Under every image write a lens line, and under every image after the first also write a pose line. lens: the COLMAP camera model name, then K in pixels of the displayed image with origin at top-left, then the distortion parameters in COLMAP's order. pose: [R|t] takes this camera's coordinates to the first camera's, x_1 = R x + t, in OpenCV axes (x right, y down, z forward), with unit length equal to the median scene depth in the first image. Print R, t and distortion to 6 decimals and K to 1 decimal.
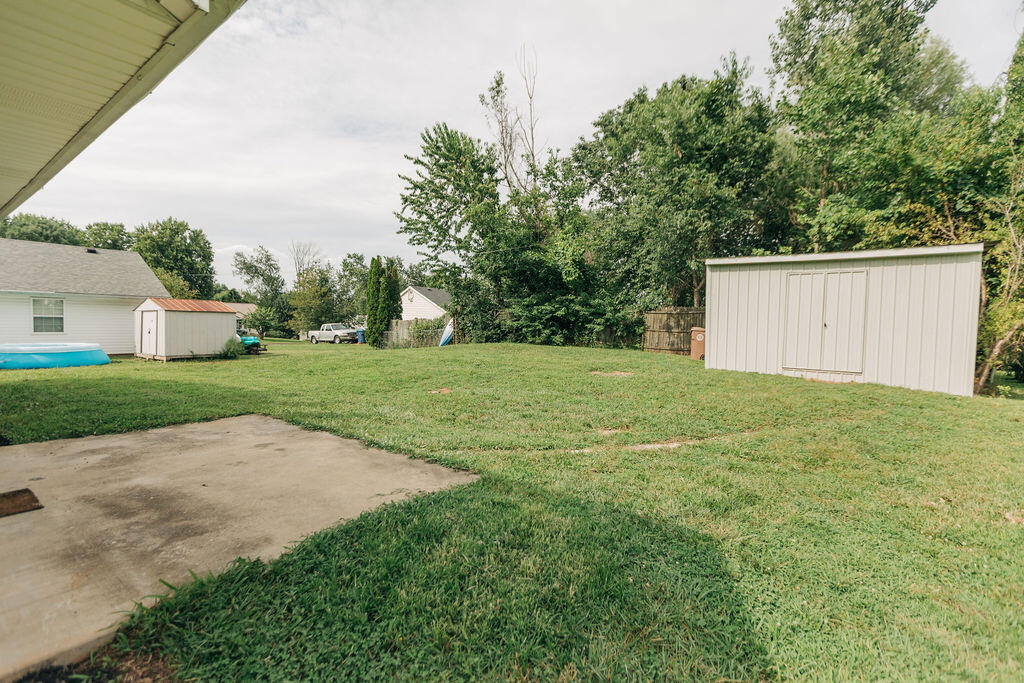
lens RADIAL K [[439.6, 0, 512.0], [0, 439.6, 341.5], [0, 0, 1]] dist [-0.000969, -0.000195]
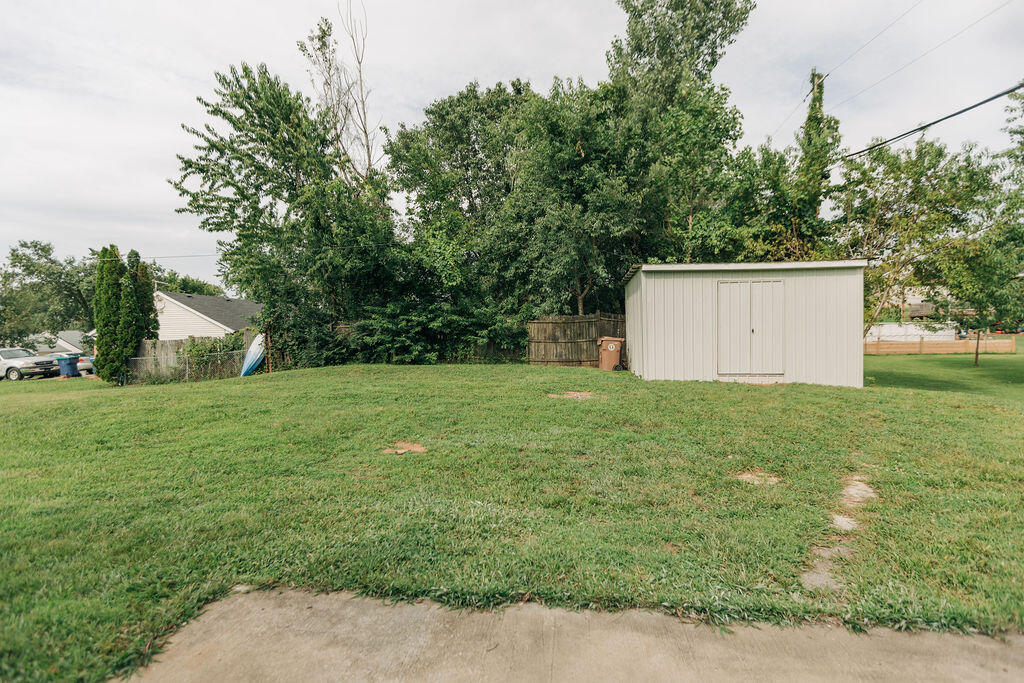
lens RADIAL K [[465.2, 0, 512.0], [0, 465.2, 341.5], [0, 0, 1]] dist [-0.008032, 0.000168]
pose [[0.878982, -0.038699, 0.475283, -0.159362], [0.050527, 0.998649, -0.012132, -0.013590], [-0.474171, 0.034679, 0.879750, 0.143715]]
